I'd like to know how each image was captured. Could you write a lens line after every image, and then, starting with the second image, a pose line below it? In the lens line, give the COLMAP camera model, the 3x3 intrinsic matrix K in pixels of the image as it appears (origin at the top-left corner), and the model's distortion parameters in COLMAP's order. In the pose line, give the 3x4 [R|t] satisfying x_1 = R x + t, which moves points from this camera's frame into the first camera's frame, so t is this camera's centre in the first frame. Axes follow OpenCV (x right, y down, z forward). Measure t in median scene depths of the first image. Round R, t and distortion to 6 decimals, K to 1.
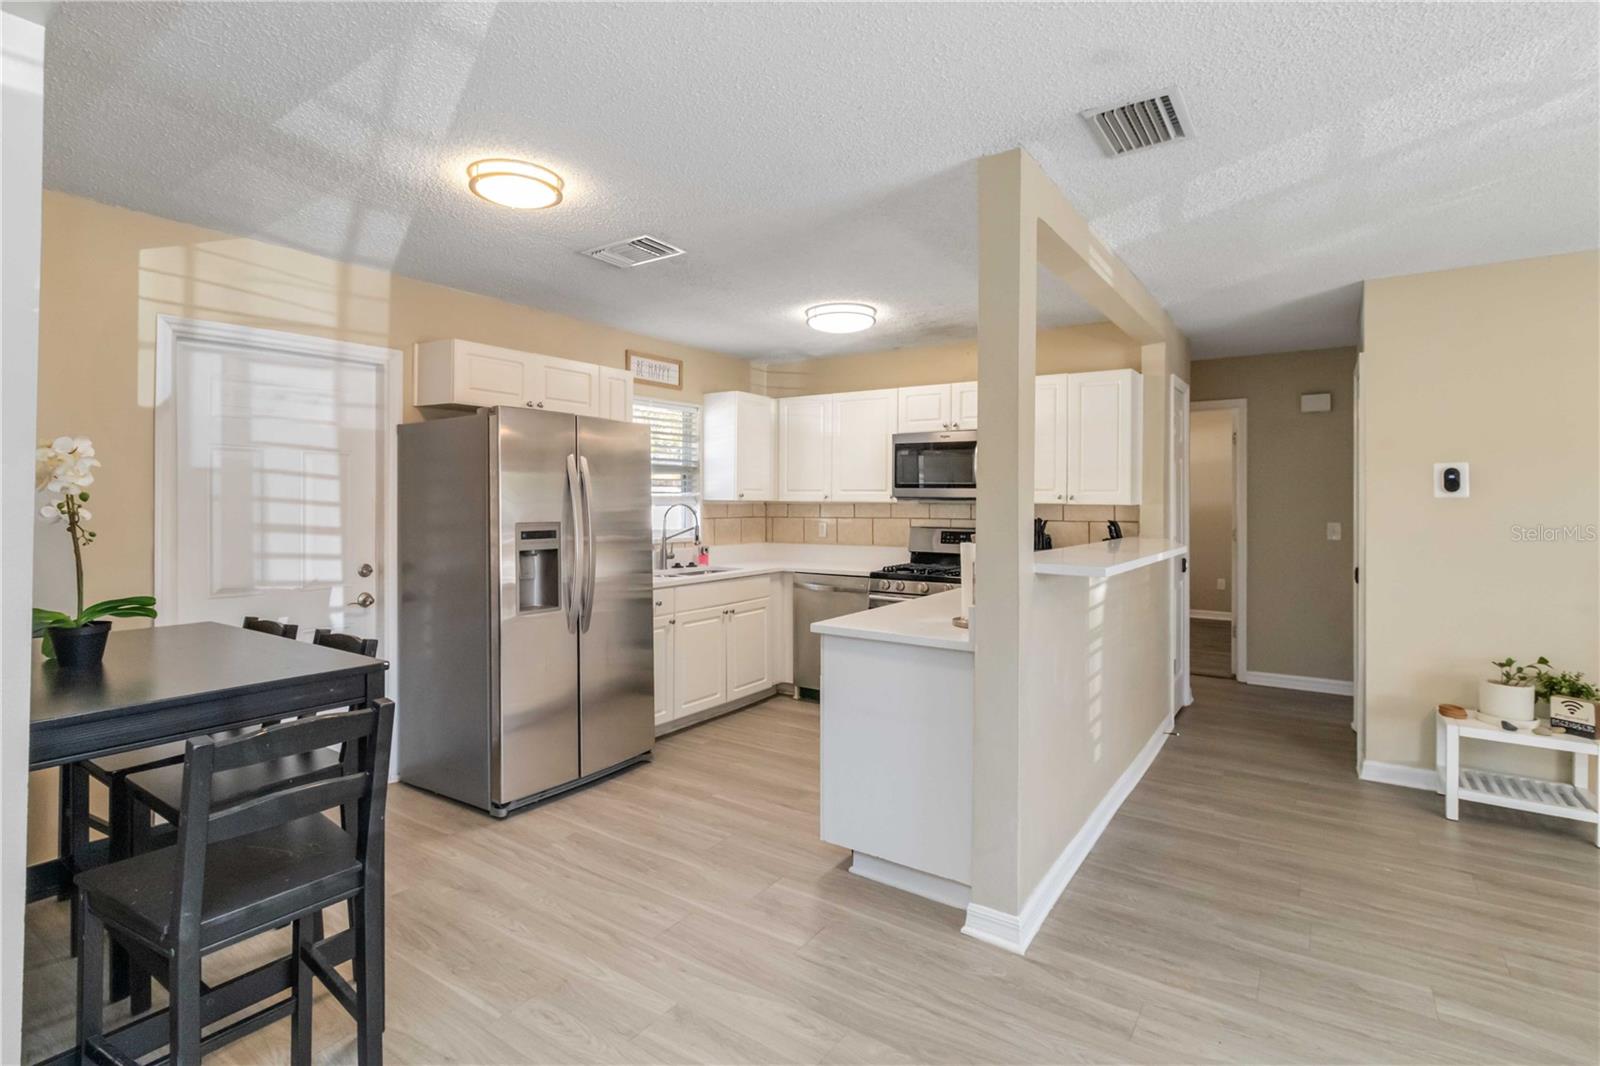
lens RADIAL K [[761.2, 0, 804.5], [0, 761.2, 498.2], [0, 0, 1]] dist [0.002057, -0.000375]
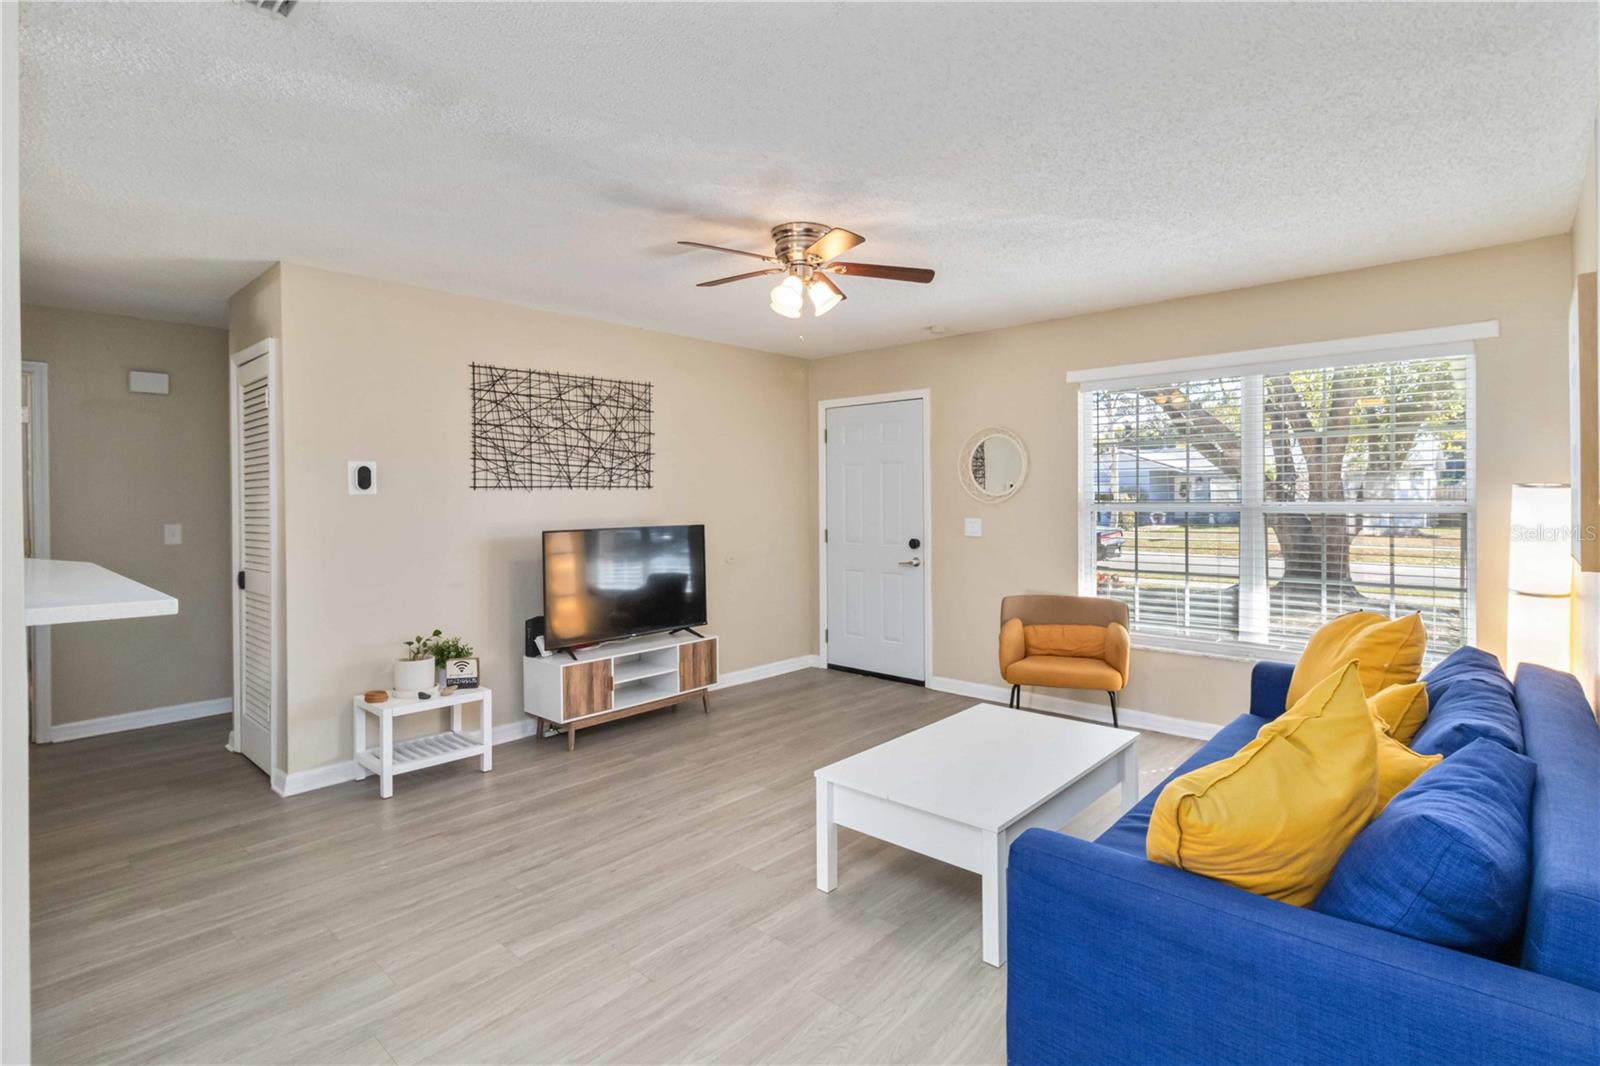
lens RADIAL K [[777.2, 0, 820.4], [0, 777.2, 494.1], [0, 0, 1]] dist [0.000425, 0.000175]
pose [[0.126012, -0.000801, 0.992028, -0.135030], [0.003495, 0.999994, 0.000364, 0.000565], [-0.992023, 0.003422, 0.126014, 0.241034]]
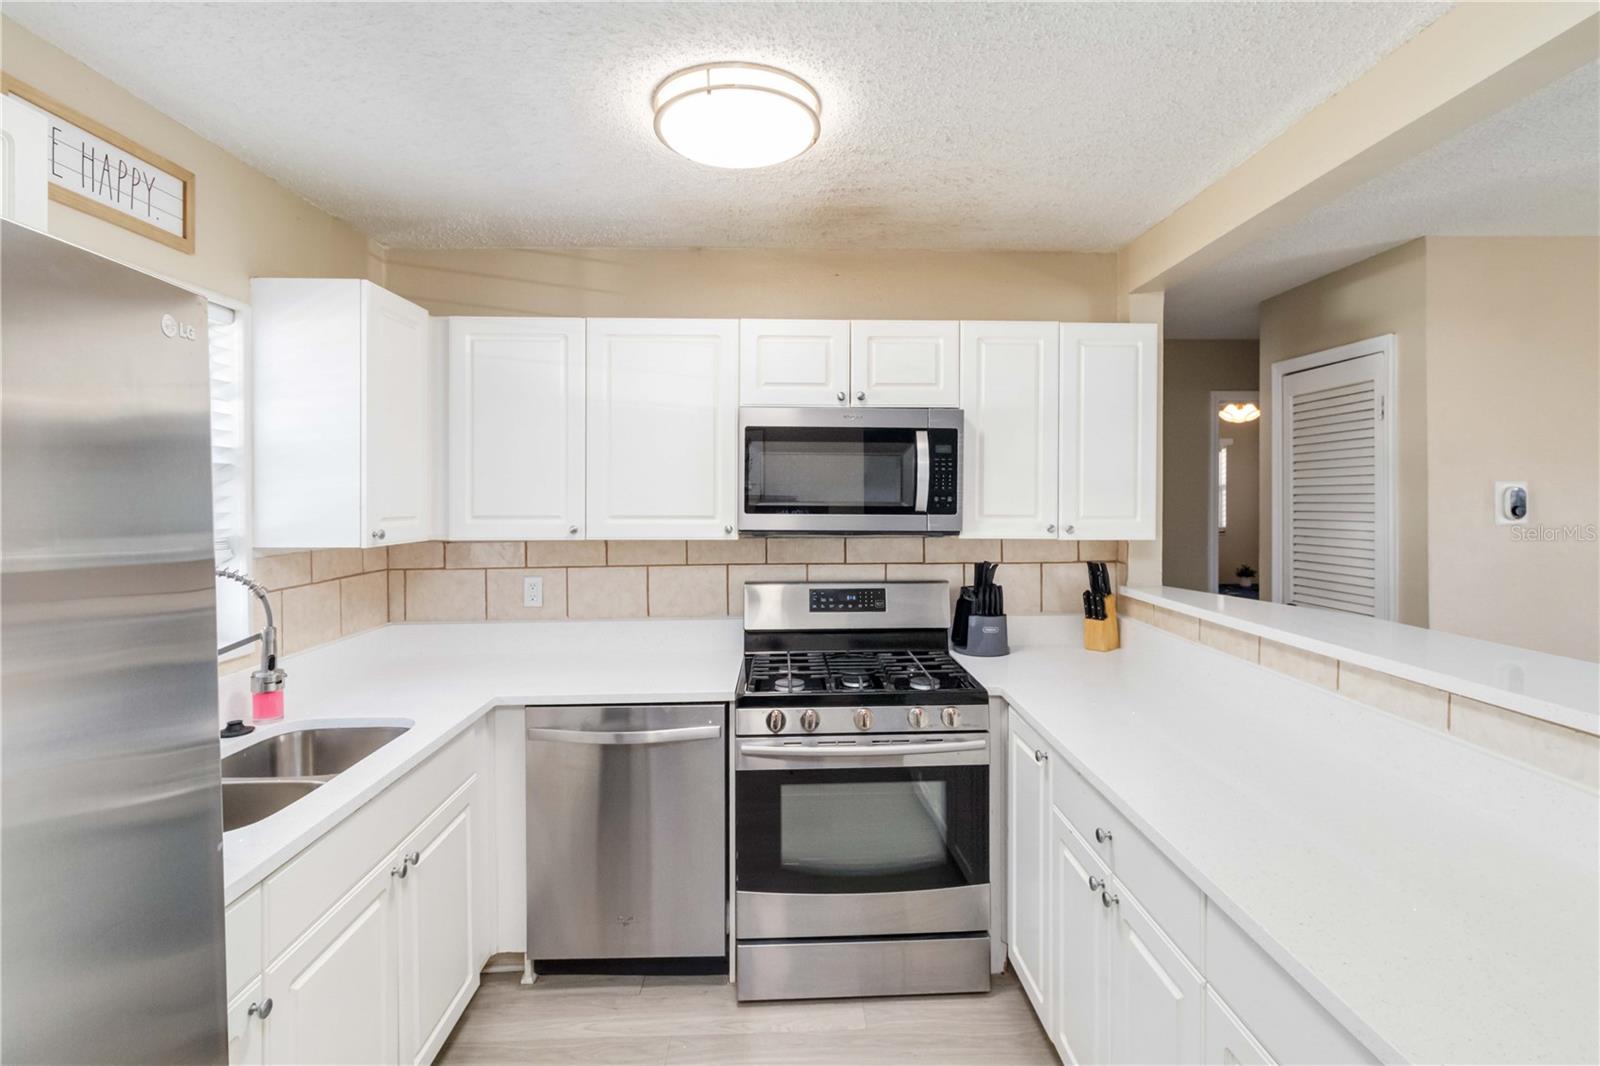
lens RADIAL K [[777.2, 0, 820.4], [0, 777.2, 494.1], [0, 0, 1]] dist [0.000425, 0.000175]
pose [[0.795289, -0.004252, 0.606216, -0.223973], [0.003396, 0.999991, 0.002559, -0.039224], [-0.606221, 0.000024, 0.795296, 0.784498]]
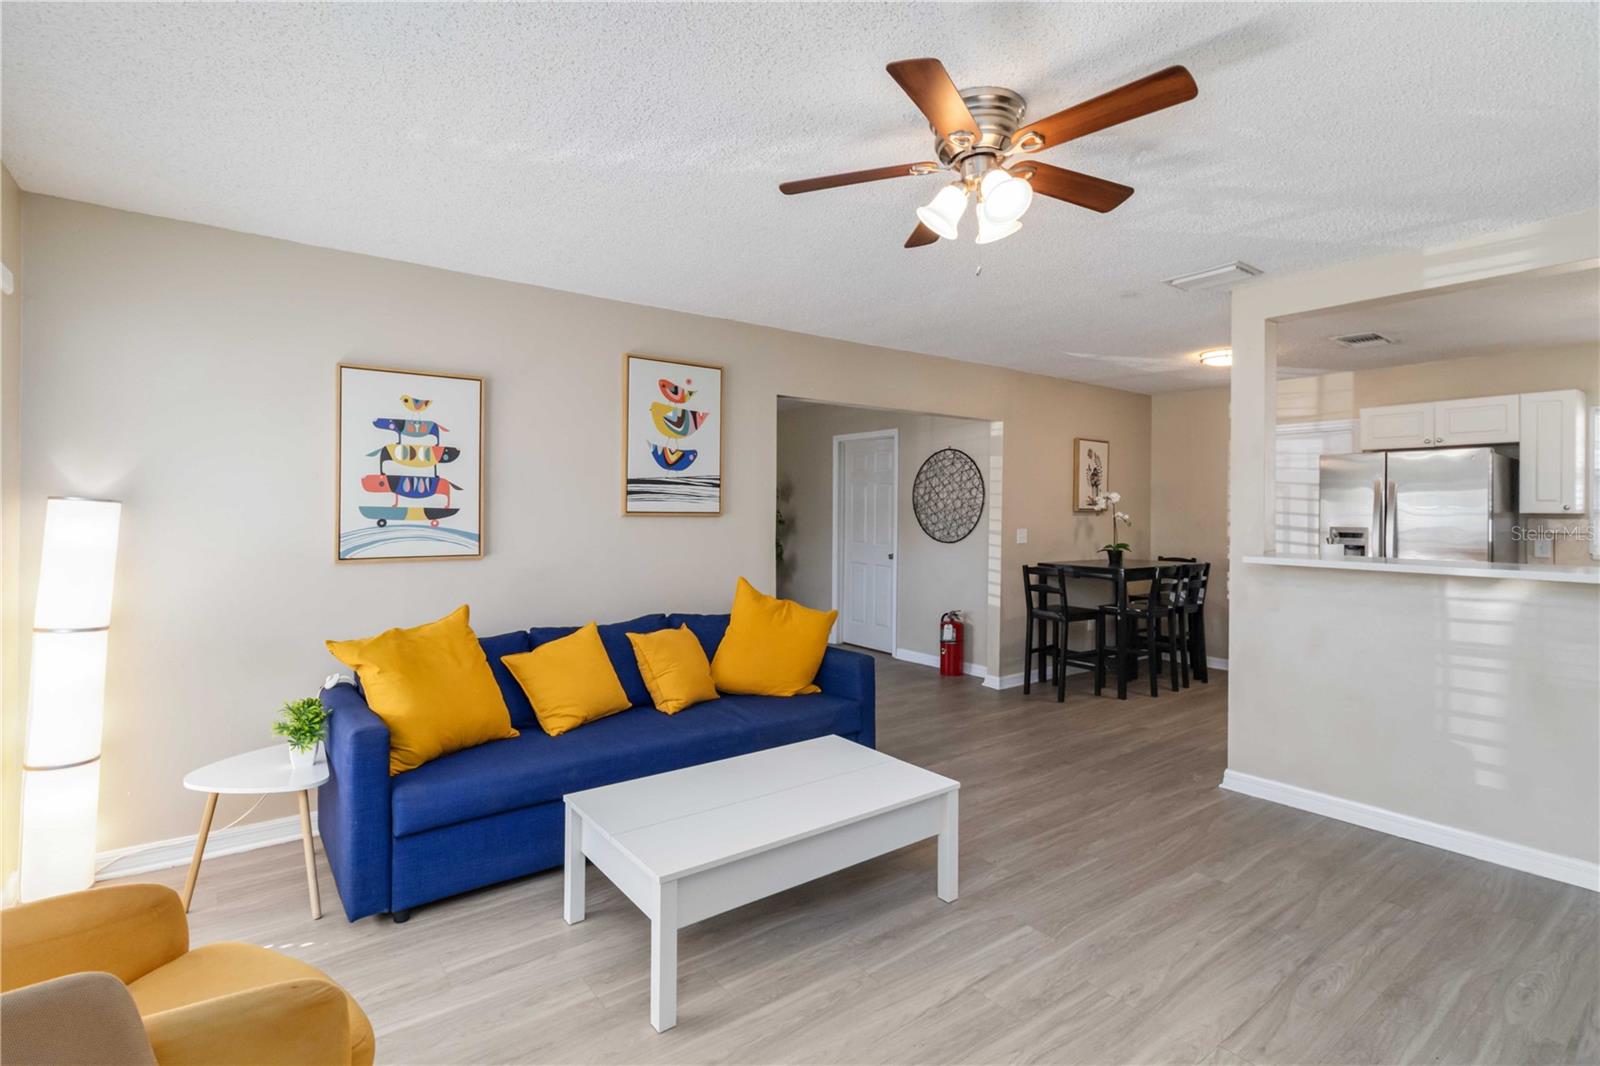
lens RADIAL K [[754.8, 0, 817.3], [0, 754.8, 509.3], [0, 0, 1]] dist [-0.000091, 0.000166]
pose [[-0.310654, -0.004577, -0.950512, 1.371035], [-0.002202, 0.999989, -0.004095, 0.003644], [0.950520, 0.000821, -0.310661, 0.440235]]
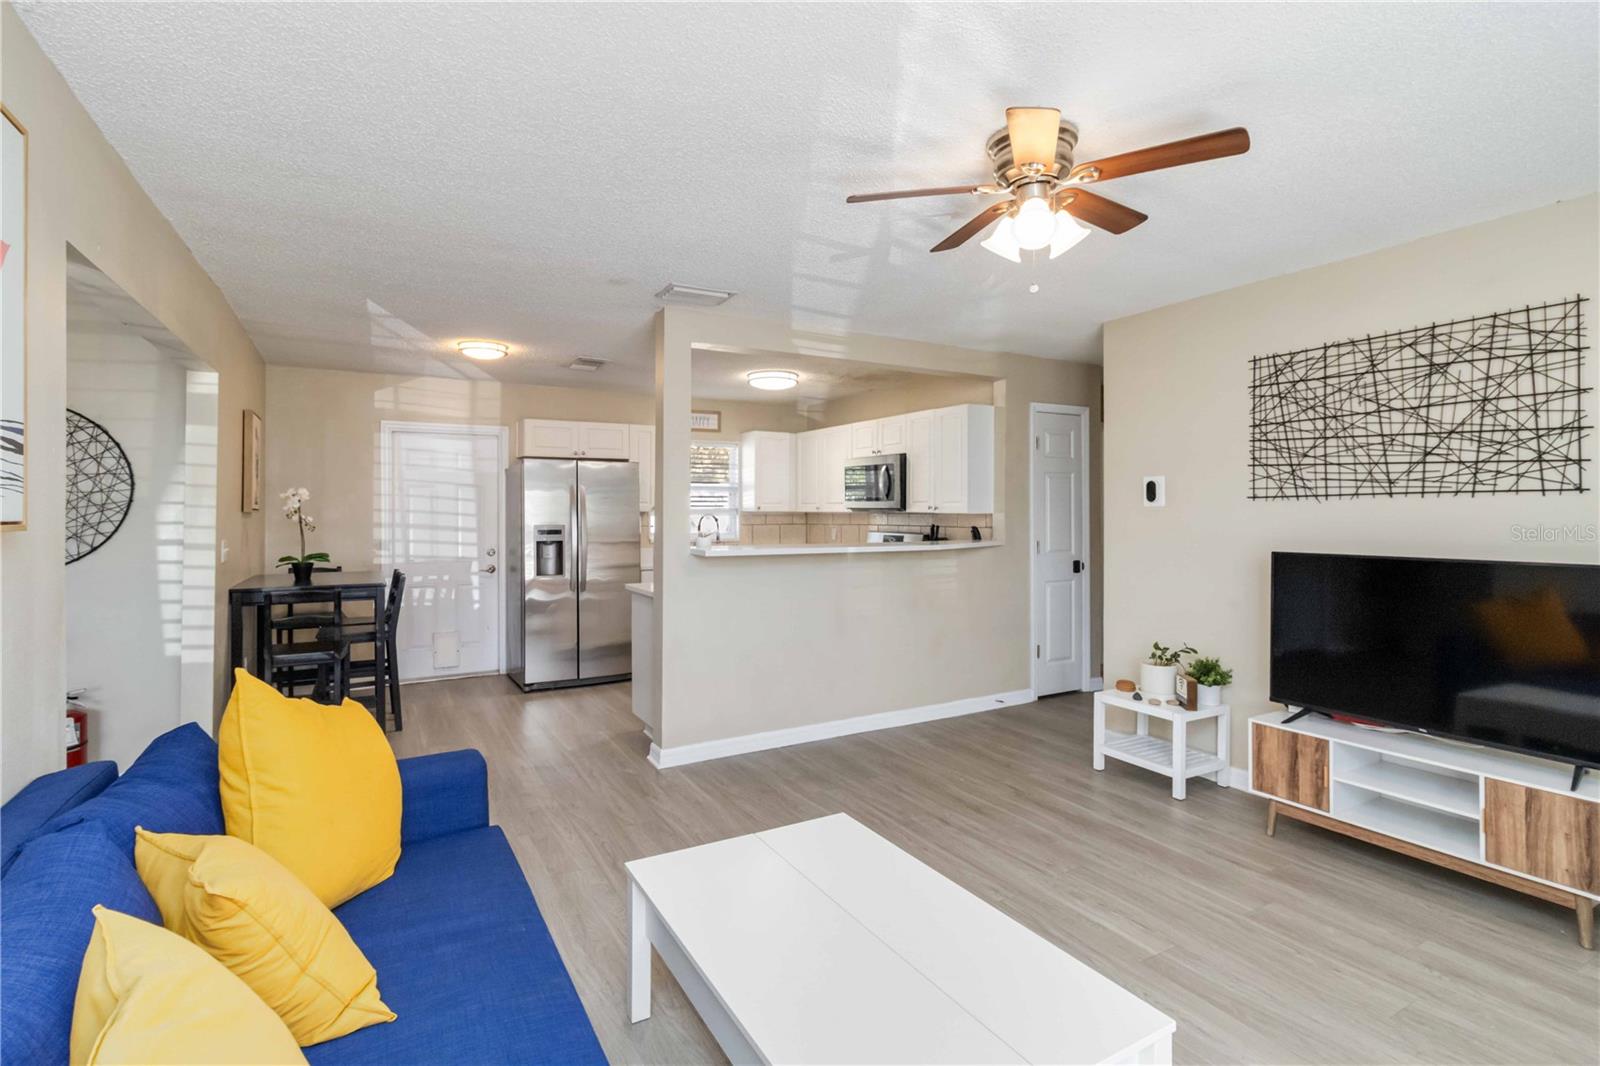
lens RADIAL K [[764.4, 0, 799.3], [0, 764.4, 509.0], [0, 0, 1]] dist [-0.000108, 0.000376]
pose [[0.896467, -0.006662, -0.443060, 0.884576], [0.006636, 0.999977, -0.001610, 0.001798], [0.443061, -0.001496, 0.896490, -0.284170]]
